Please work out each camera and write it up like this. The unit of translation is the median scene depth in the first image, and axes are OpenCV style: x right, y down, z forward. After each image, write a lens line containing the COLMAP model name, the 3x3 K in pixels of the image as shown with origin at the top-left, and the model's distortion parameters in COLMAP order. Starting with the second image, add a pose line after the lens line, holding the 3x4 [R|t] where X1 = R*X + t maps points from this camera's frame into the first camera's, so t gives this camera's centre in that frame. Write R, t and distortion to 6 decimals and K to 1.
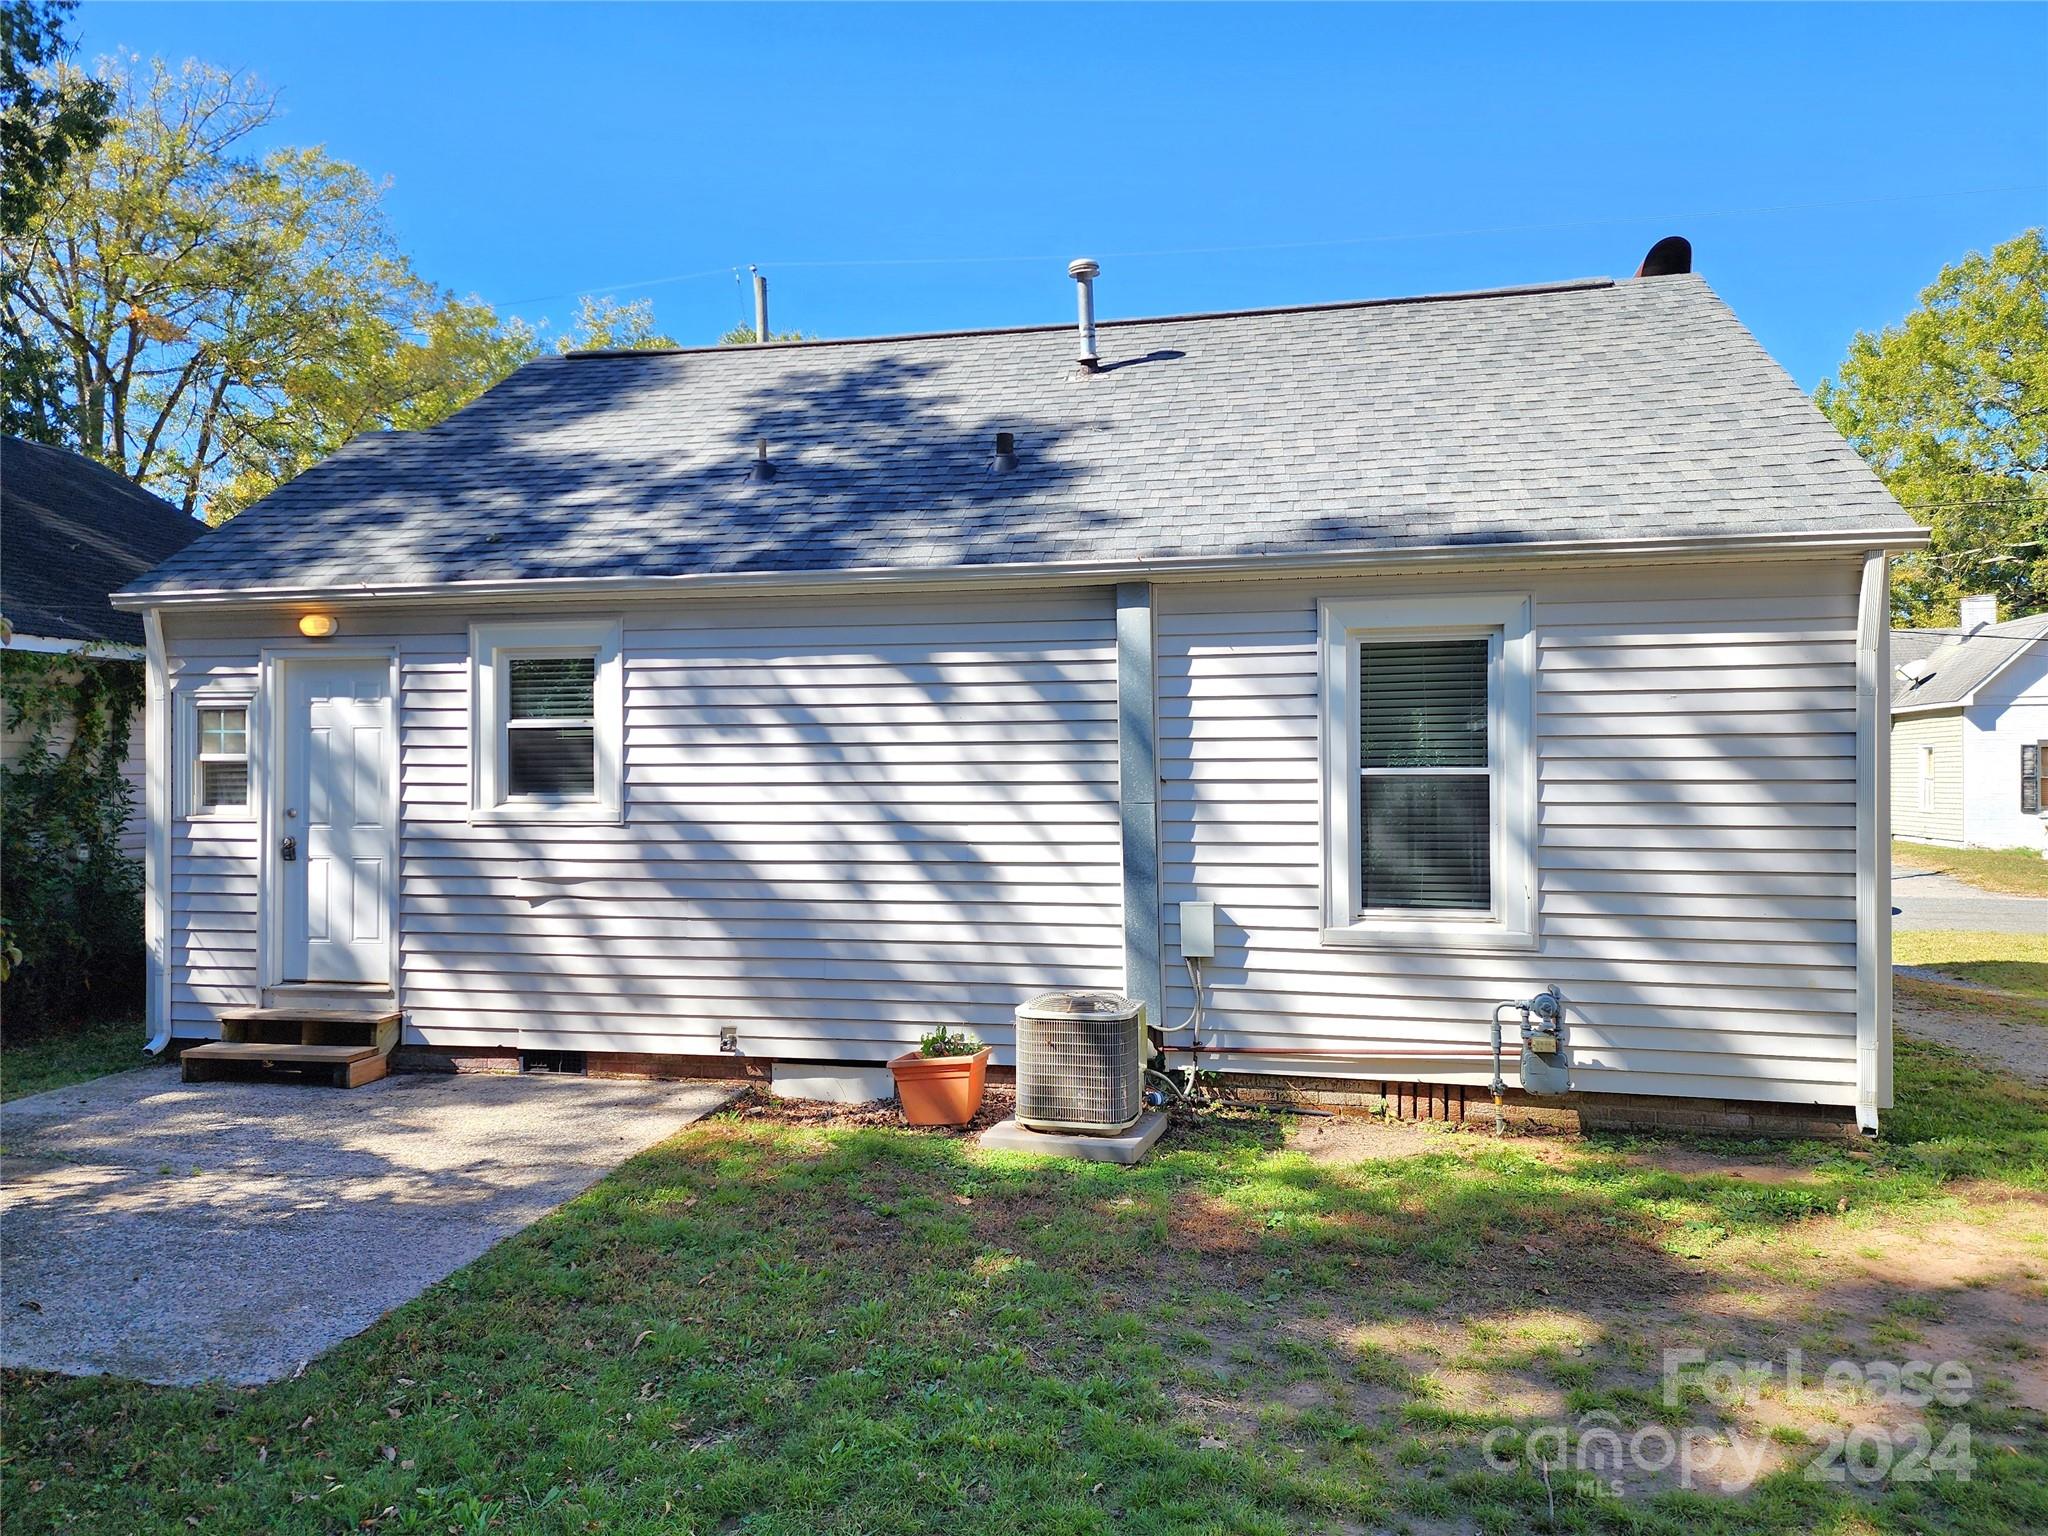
lens RADIAL K [[1353.5, 0, 1022.1], [0, 1353.5, 763.8], [0, 0, 1]] dist [0.047229, -0.028623]
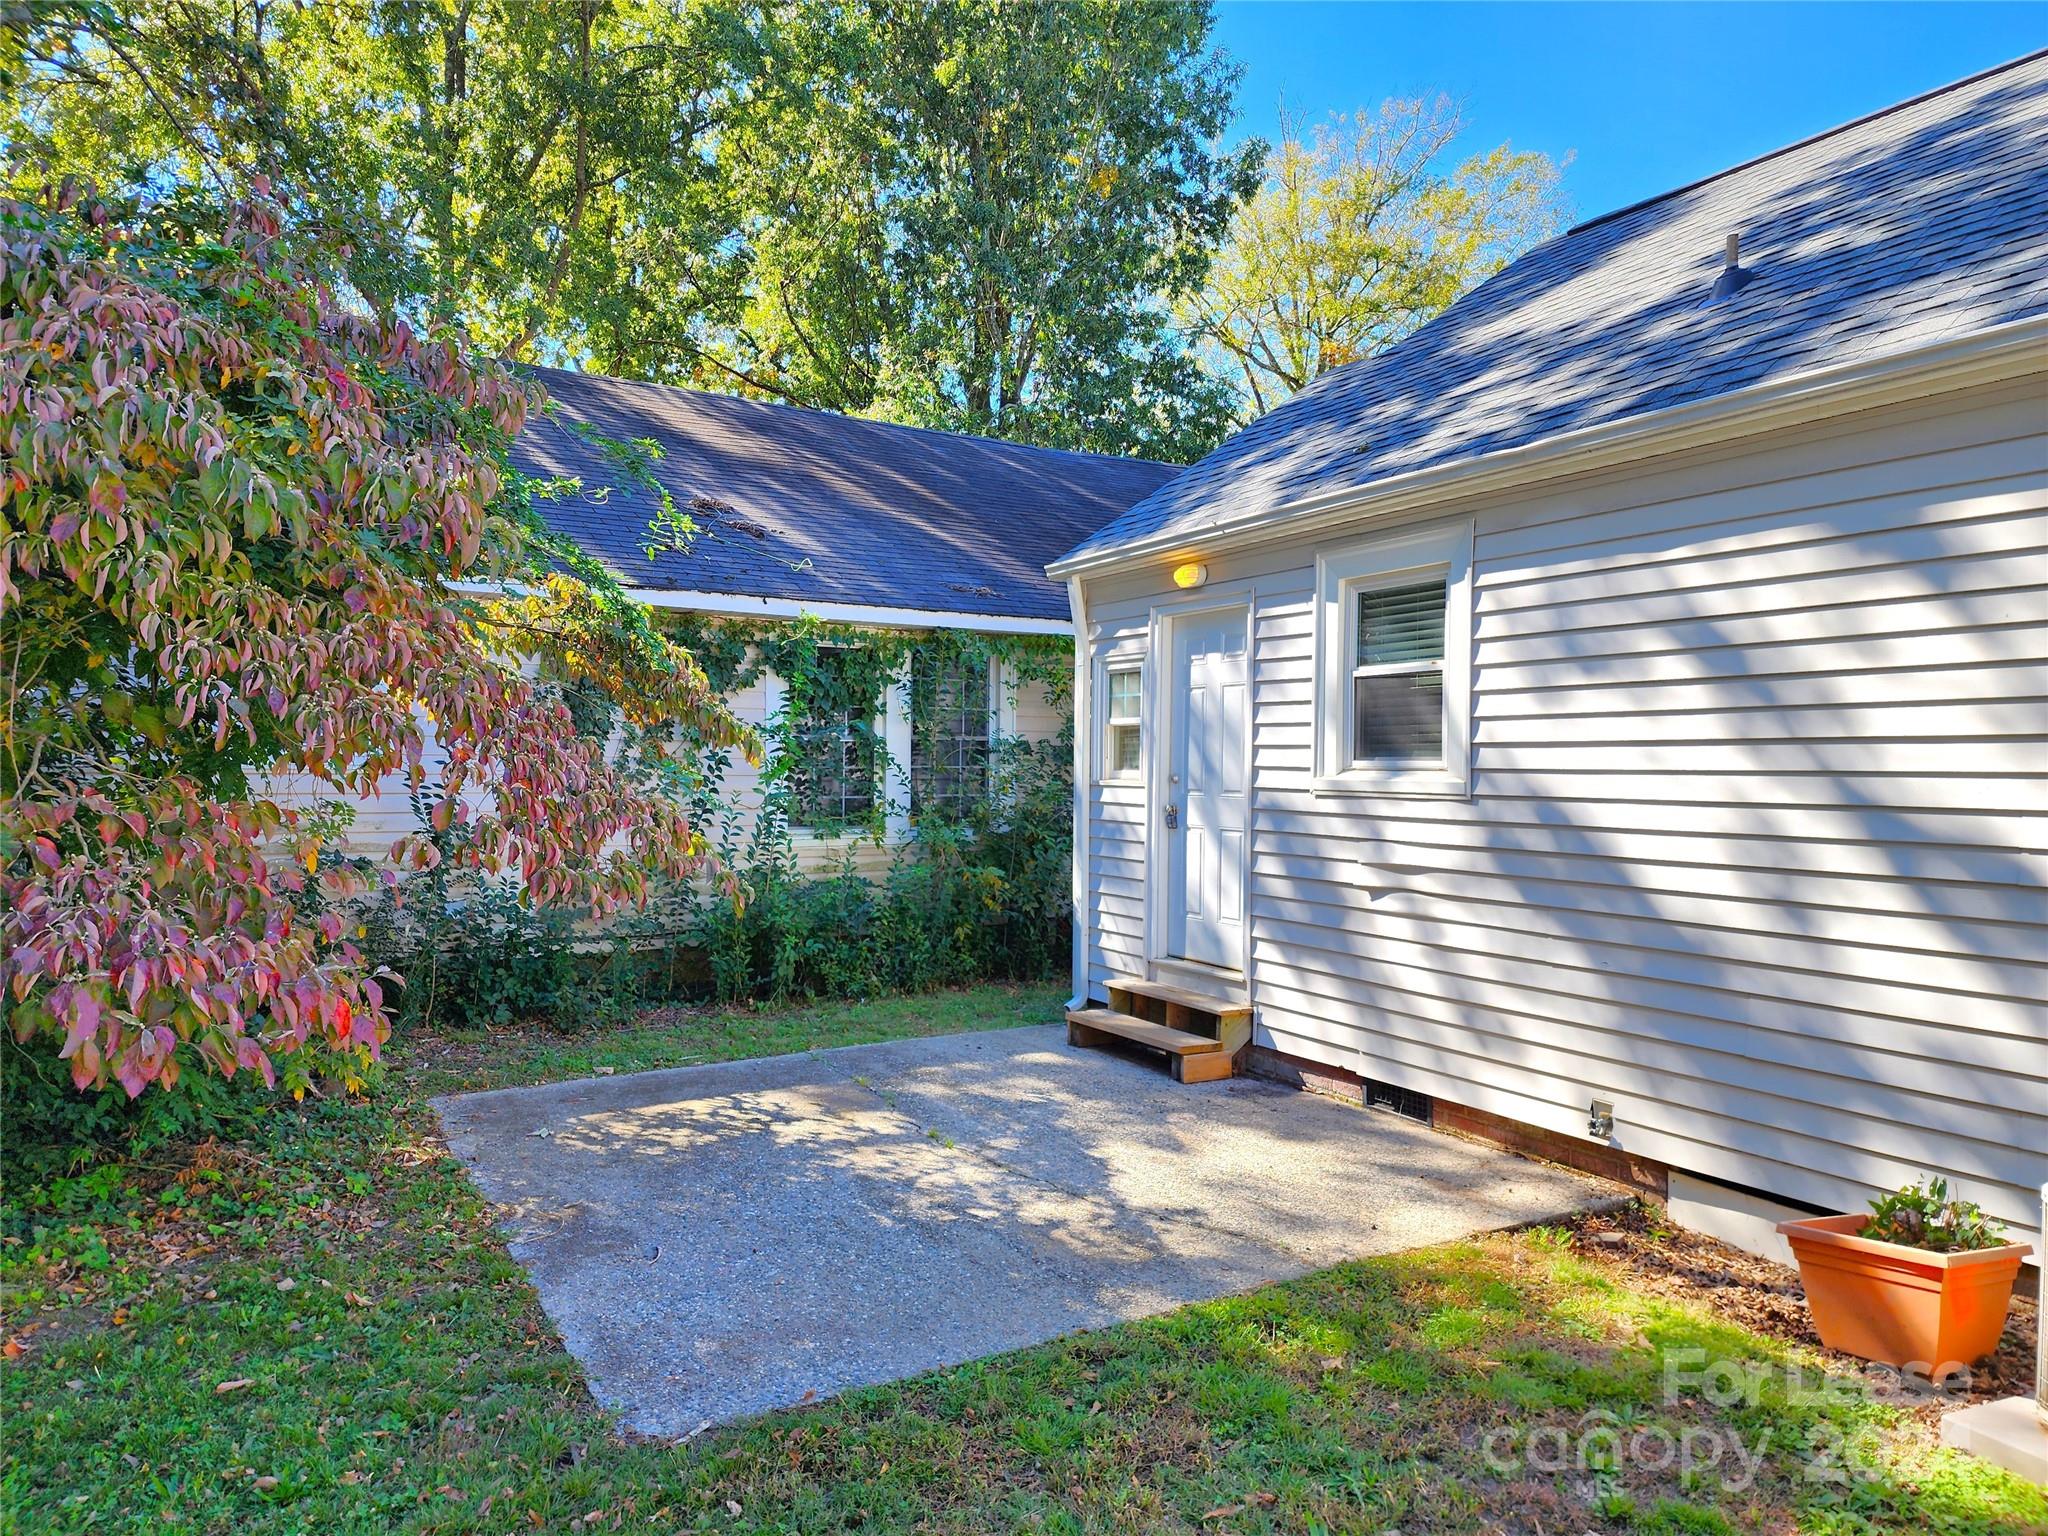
lens RADIAL K [[1353.5, 0, 1015.7], [0, 1353.5, 762.3], [0, 0, 1]] dist [0.047229, -0.028623]
pose [[0.654600, 0.007013, -0.755943, 0.106695], [-0.006131, 0.999973, 0.003968, 0.022880], [0.755951, 0.002037, 0.654625, 0.324801]]
